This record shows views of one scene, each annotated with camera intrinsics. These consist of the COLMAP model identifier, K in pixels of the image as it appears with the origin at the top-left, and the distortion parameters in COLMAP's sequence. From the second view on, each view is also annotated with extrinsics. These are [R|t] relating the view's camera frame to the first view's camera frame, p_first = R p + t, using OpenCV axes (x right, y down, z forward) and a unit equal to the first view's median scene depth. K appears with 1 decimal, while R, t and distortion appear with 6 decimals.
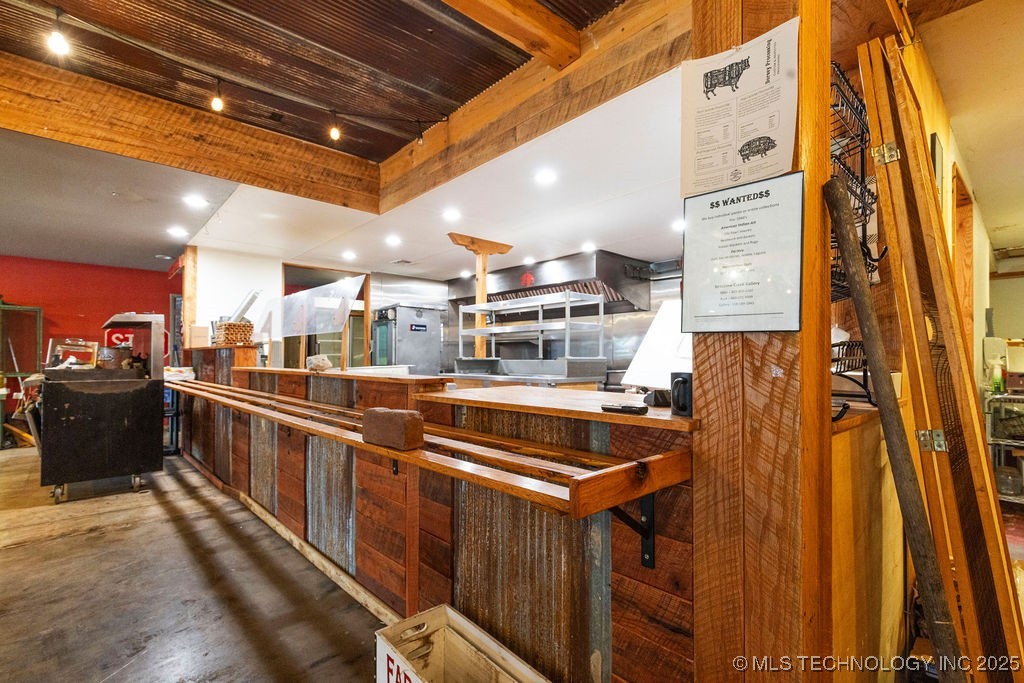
lens RADIAL K [[469.9, 0, 505.8], [0, 469.9, 351.7], [0, 0, 1]] dist [0.009048, -0.000577]
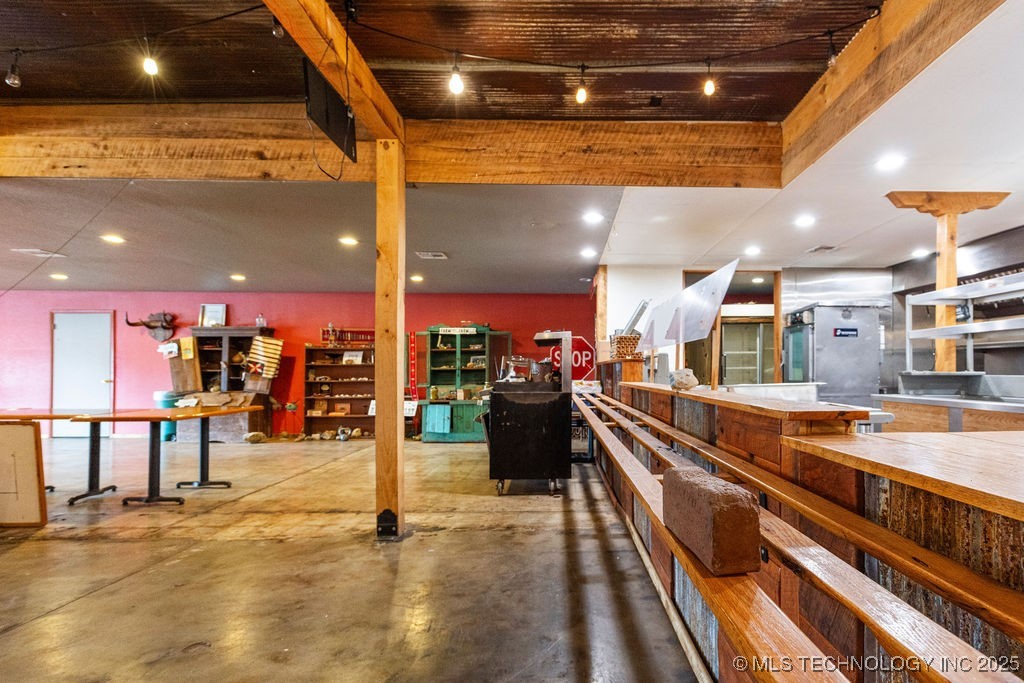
lens RADIAL K [[499.0, 0, 574.4], [0, 499.0, 368.4], [0, 0, 1]] dist [0.001968, -0.000870]
pose [[0.764919, -0.004898, -0.644108, -0.000815], [0.009673, 0.999946, 0.003883, 0.000510], [0.644054, -0.009201, 0.764925, 0.158740]]
